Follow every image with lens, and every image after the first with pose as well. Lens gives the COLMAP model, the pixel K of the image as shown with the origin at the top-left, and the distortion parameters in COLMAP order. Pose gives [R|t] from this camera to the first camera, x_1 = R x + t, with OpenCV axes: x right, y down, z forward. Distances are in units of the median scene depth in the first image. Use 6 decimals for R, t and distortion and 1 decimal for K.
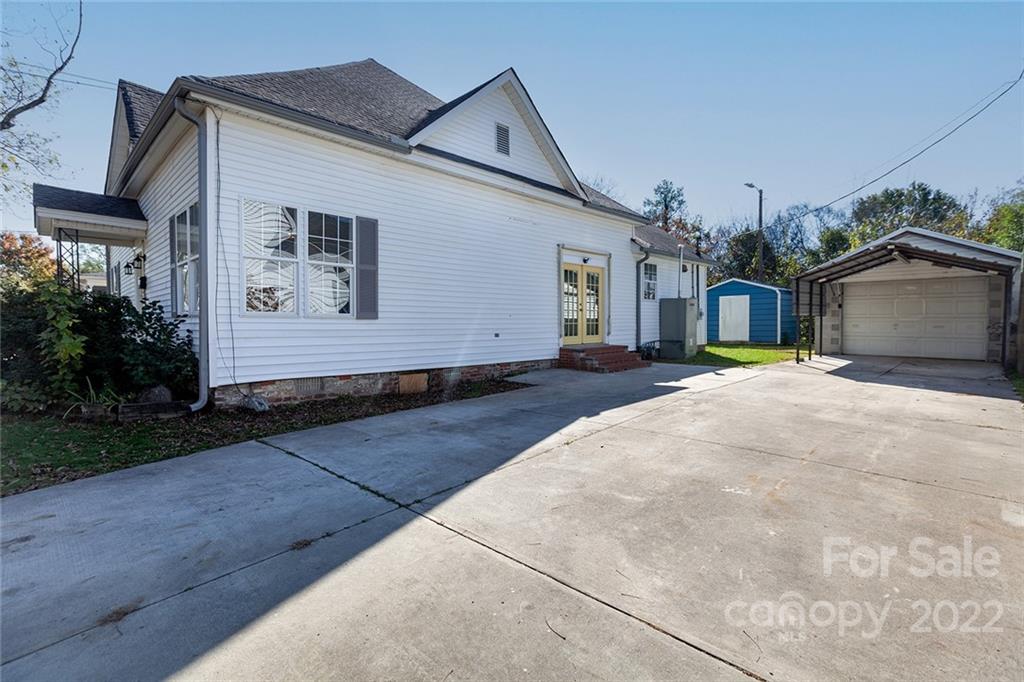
lens RADIAL K [[464.2, 0, 505.9], [0, 464.2, 328.6], [0, 0, 1]] dist [0.002011, 0.000406]
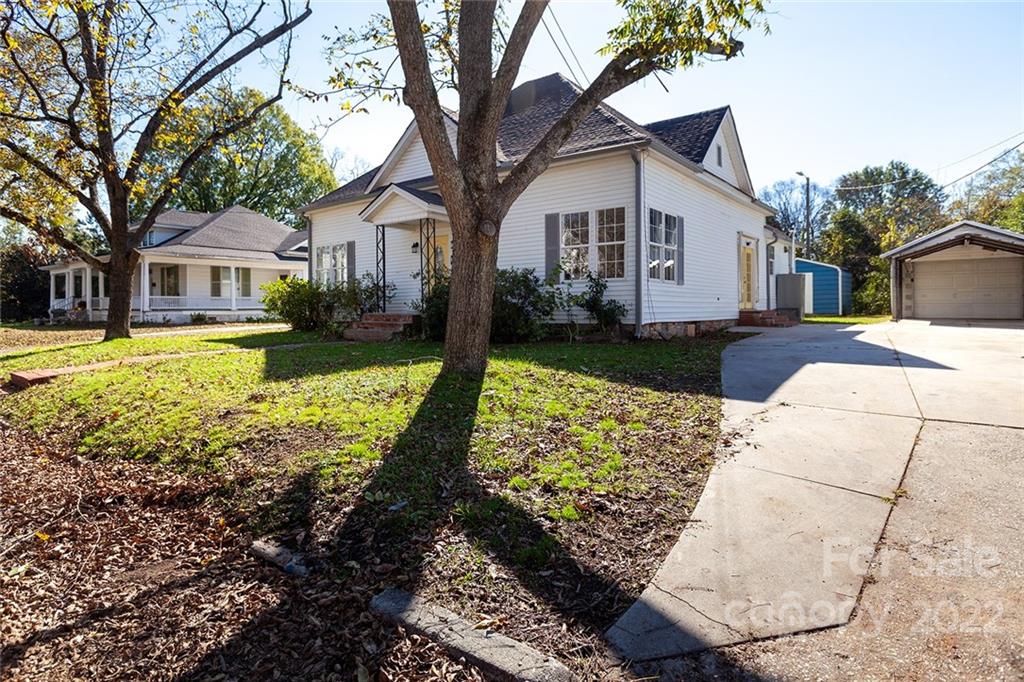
lens RADIAL K [[538.6, 0, 512.2], [0, 538.6, 306.4], [0, 0, 1]] dist [-0.002845, -0.000465]
pose [[0.993561, -0.005145, 0.113178, -0.381260], [0.006832, 0.999871, -0.014519, 0.026344], [-0.113089, 0.015199, 0.993469, -0.238268]]
